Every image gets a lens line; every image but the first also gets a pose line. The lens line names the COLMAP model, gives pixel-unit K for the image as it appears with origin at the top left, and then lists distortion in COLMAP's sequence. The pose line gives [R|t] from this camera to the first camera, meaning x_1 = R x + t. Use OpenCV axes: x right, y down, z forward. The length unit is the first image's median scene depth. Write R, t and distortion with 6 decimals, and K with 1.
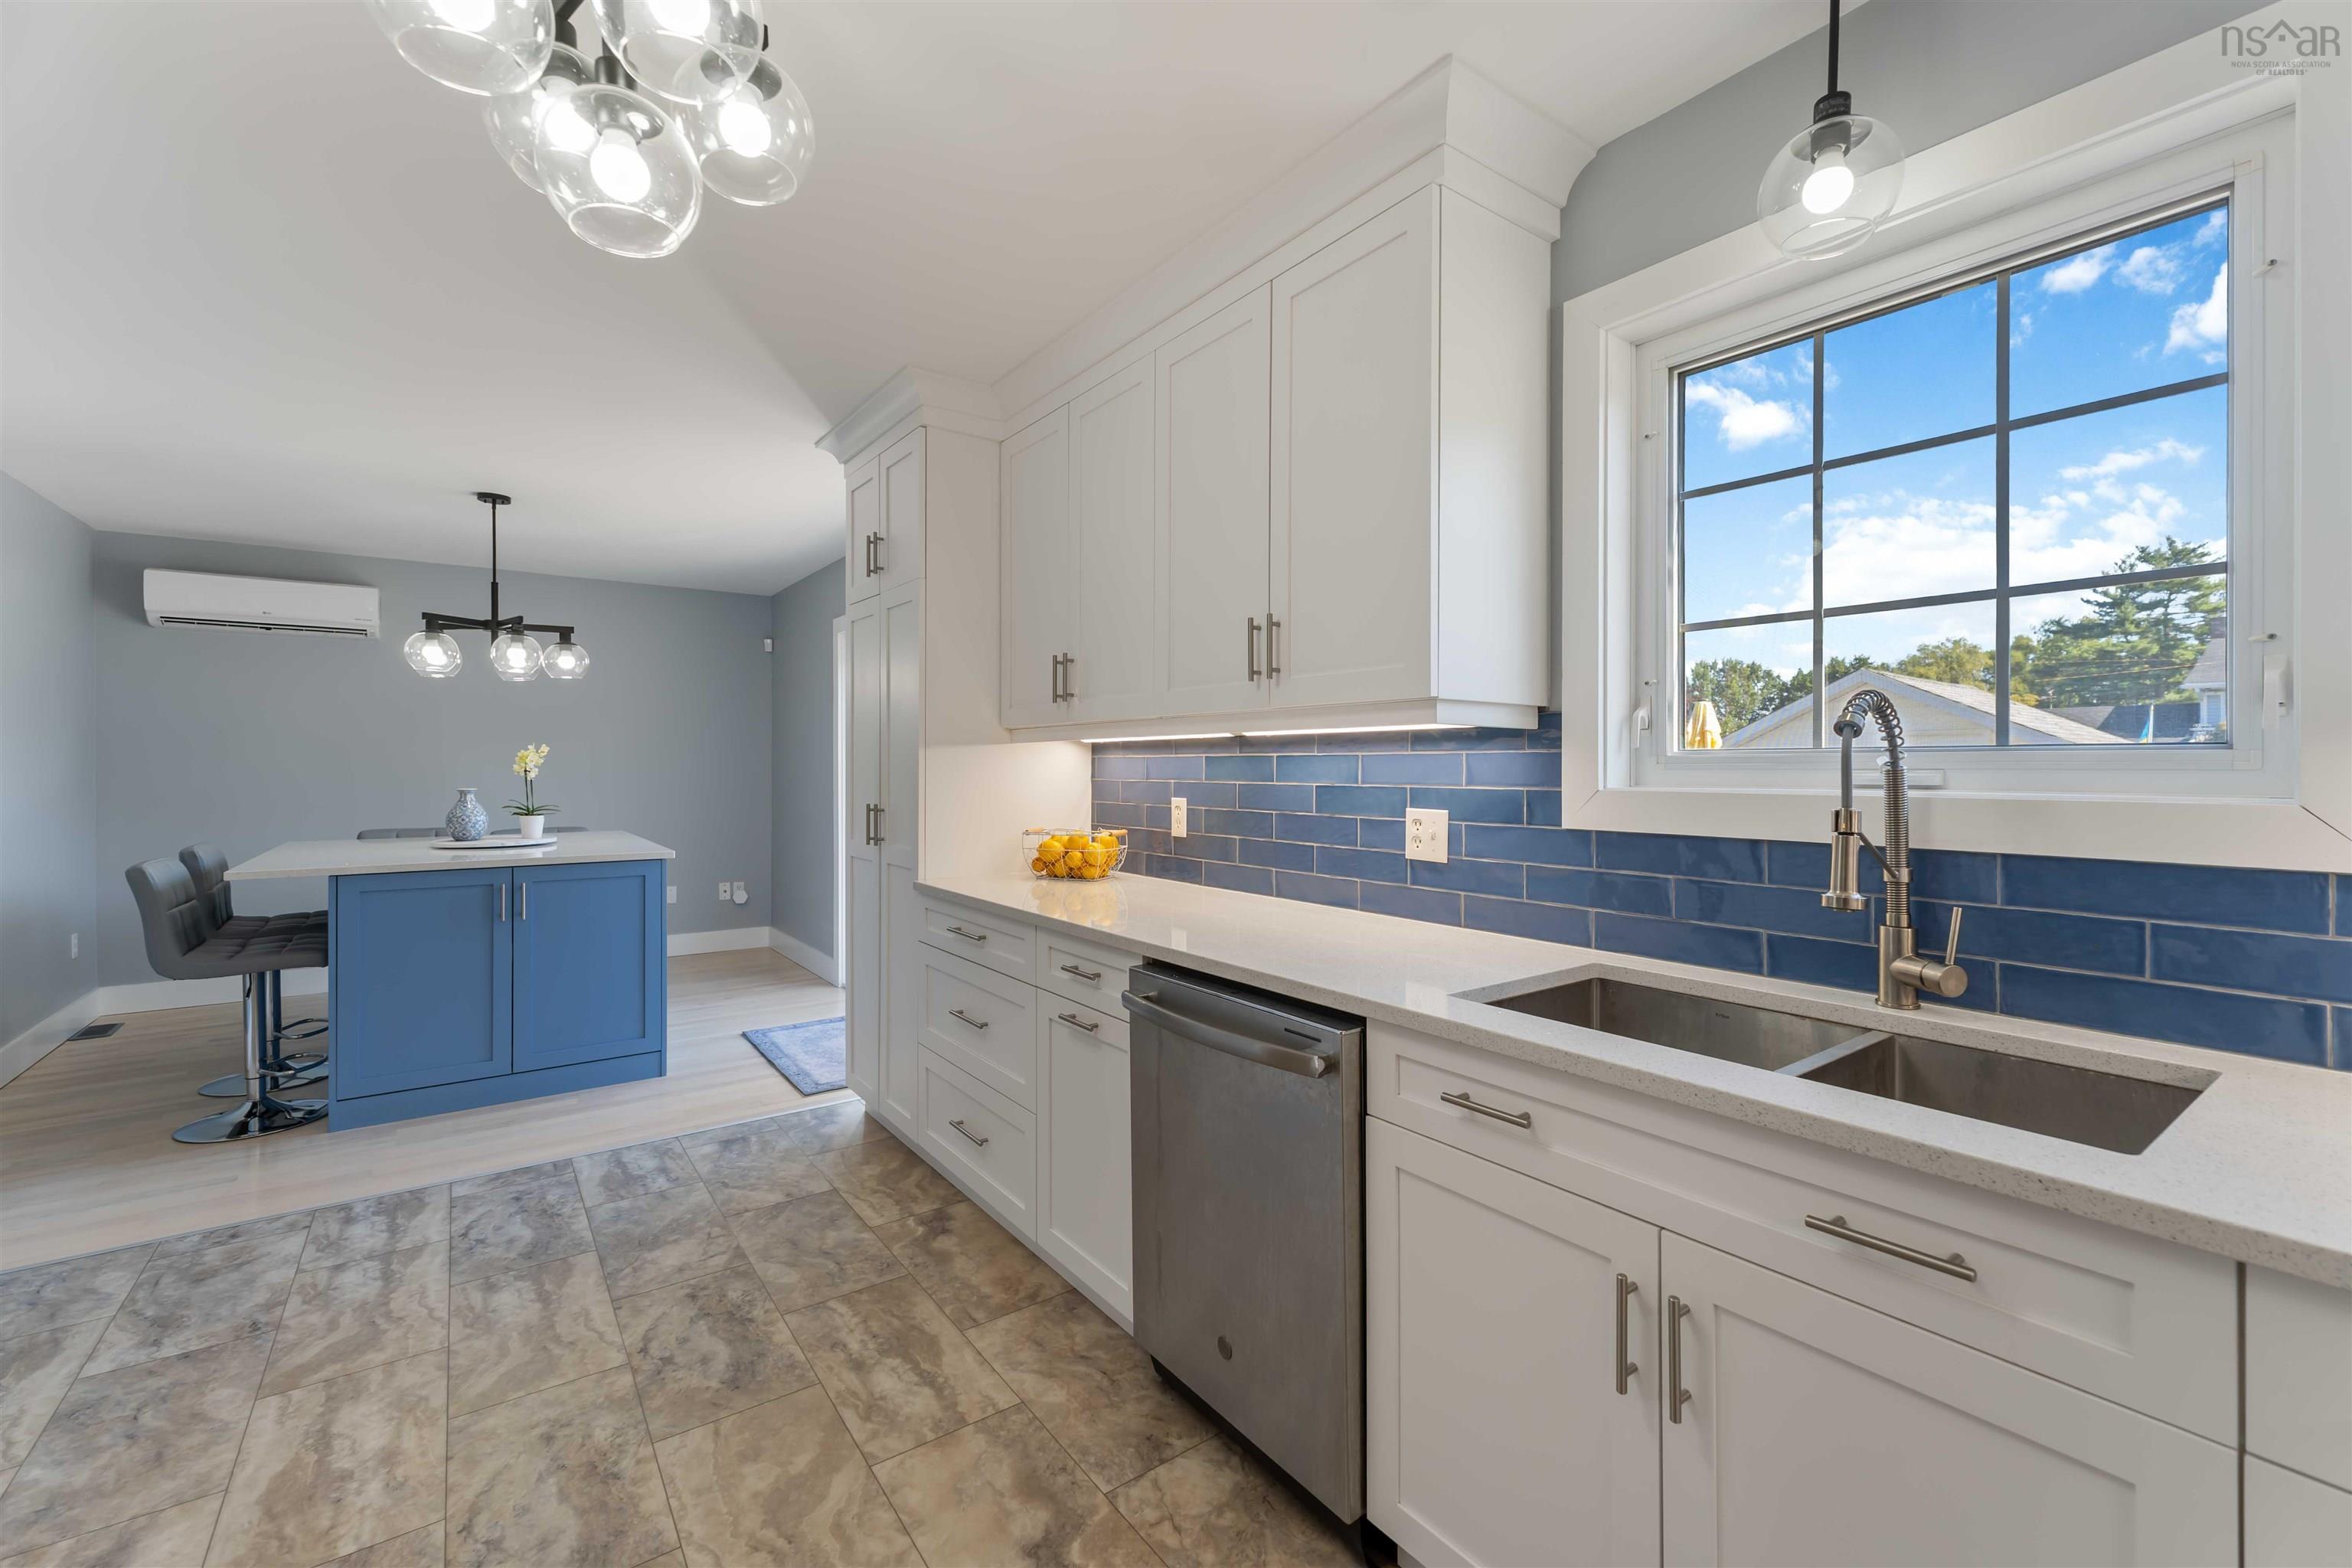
lens RADIAL K [[975.0, 0, 1201.4], [0, 975.0, 780.5], [0, 0, 1]] dist [-0.006230, -0.001456]
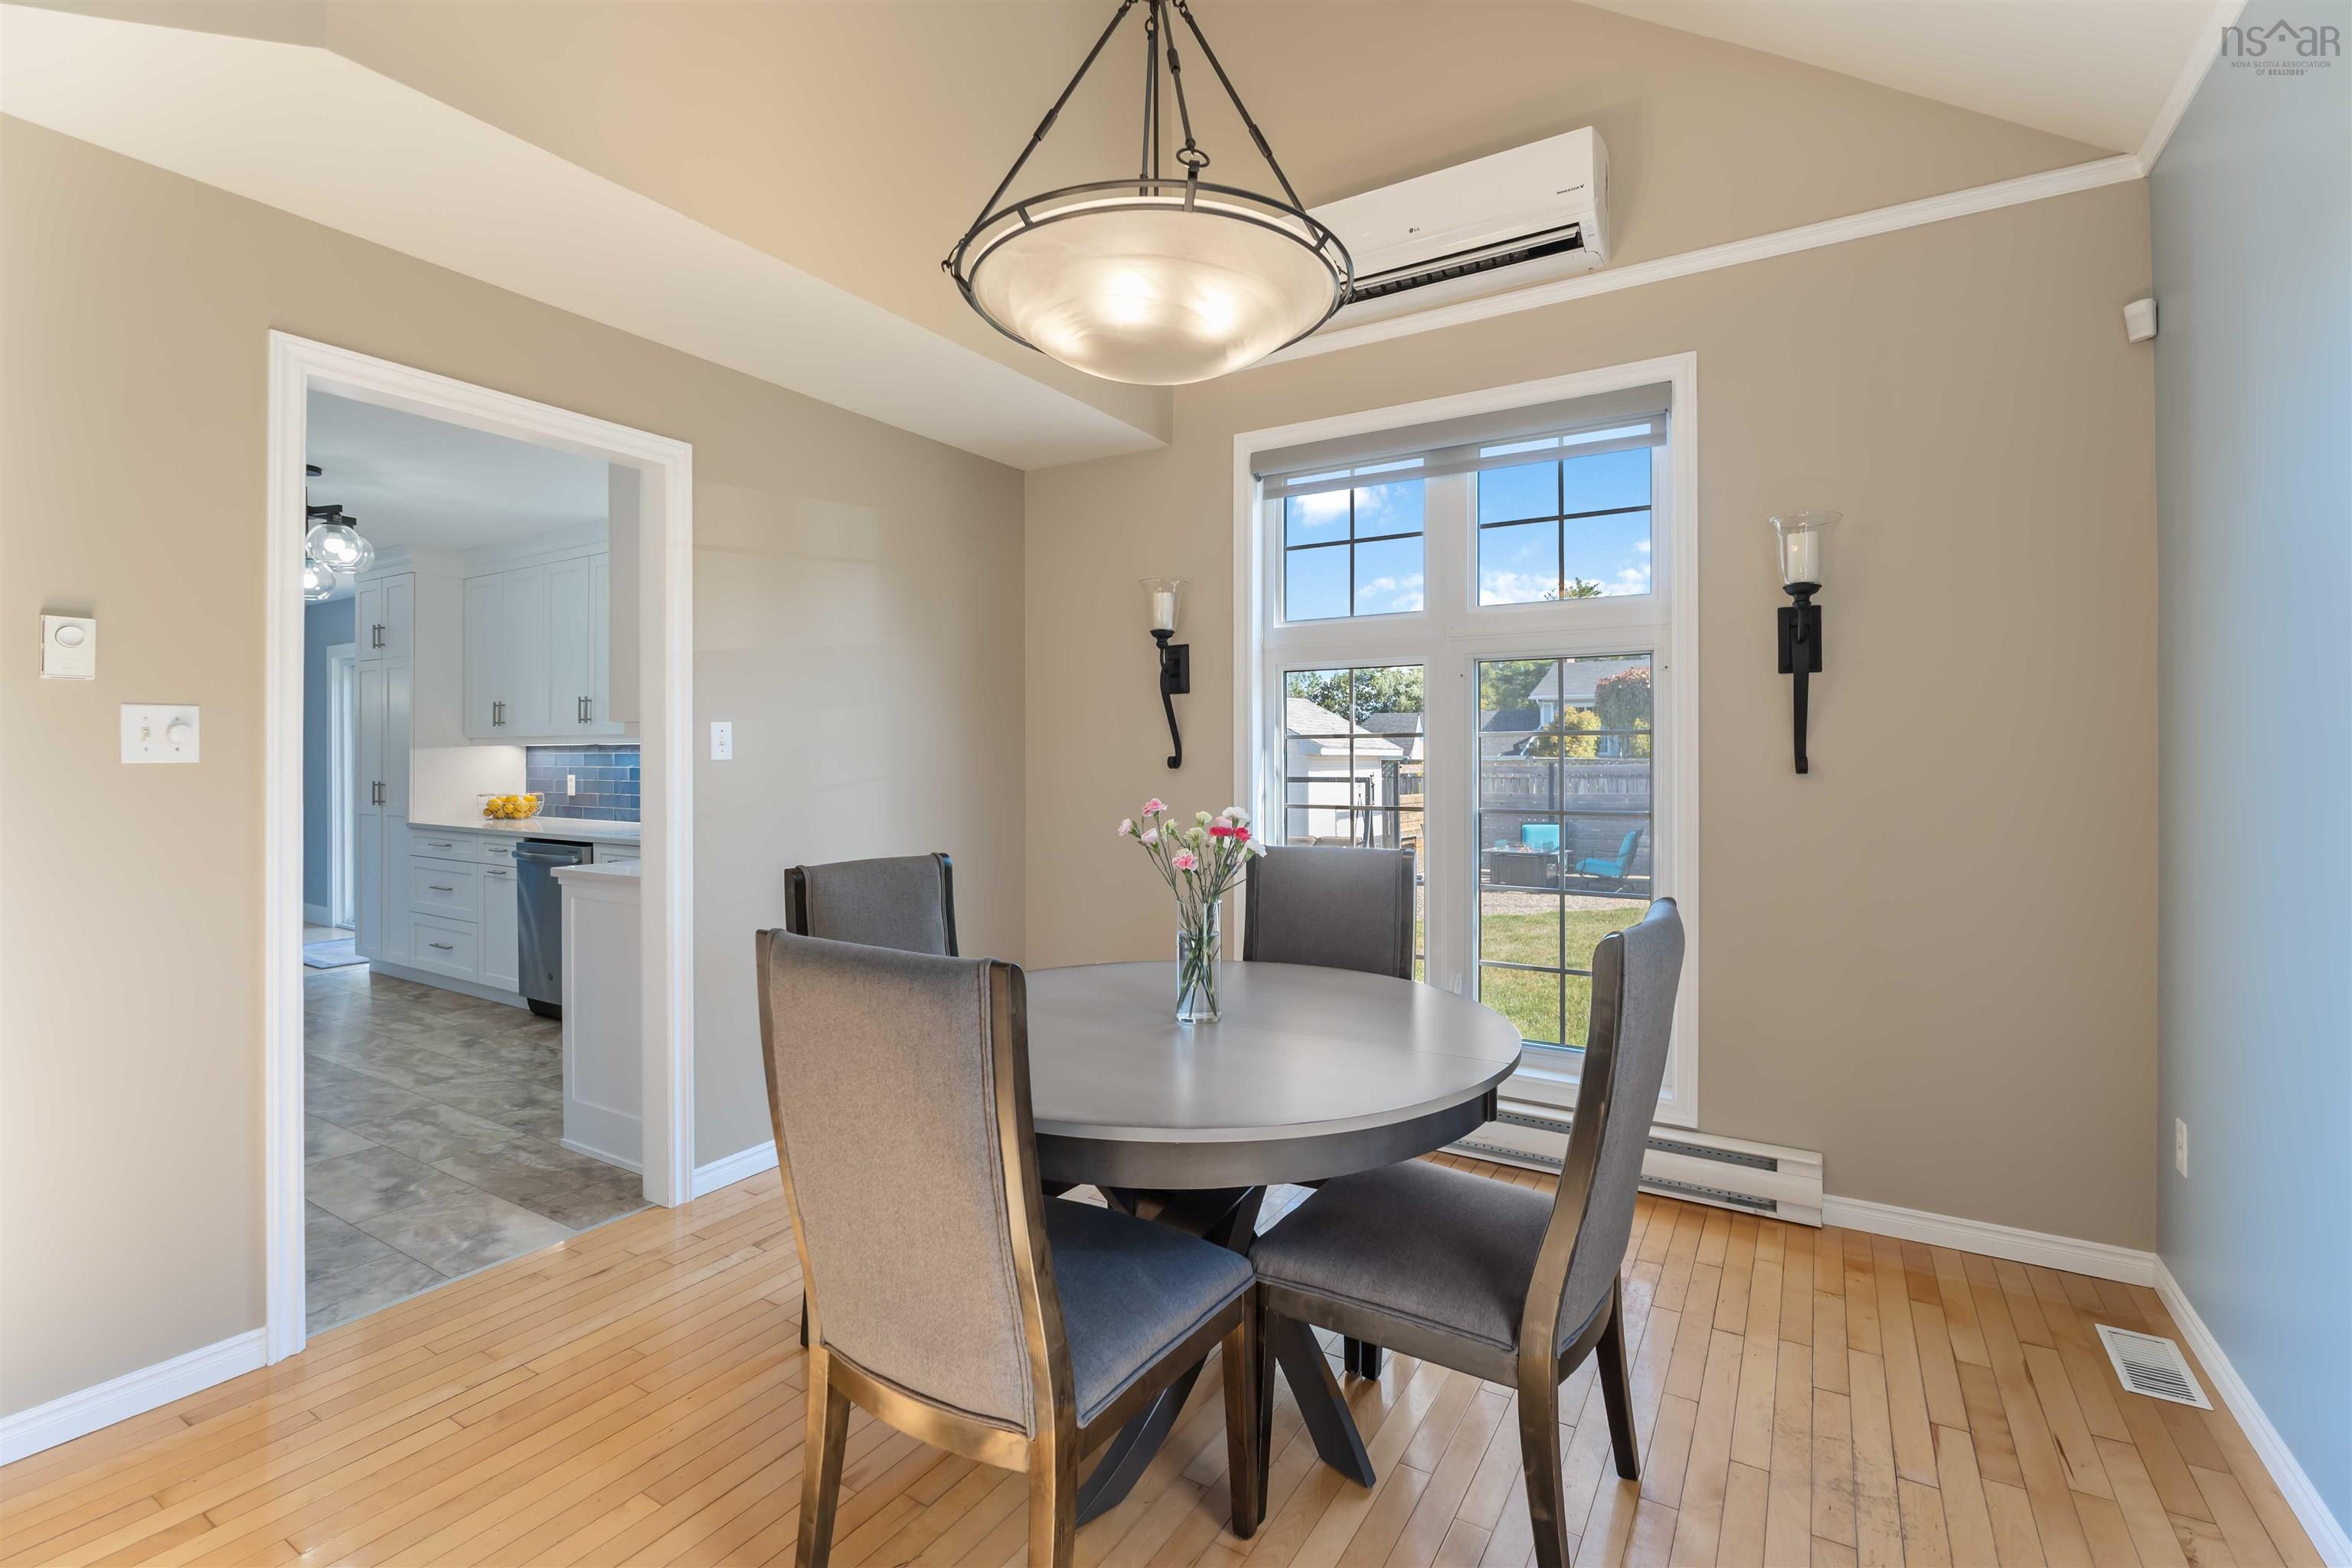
lens RADIAL K [[1047.2, 0, 1179.8], [0, 1047.2, 767.9], [0, 0, 1]] dist [-0.000200, -0.000055]
pose [[0.935677, -0.001303, 0.352856, 0.366655], [0.003899, 0.999970, -0.006647, 0.021339], [-0.352837, 0.007596, 0.935654, -1.343457]]
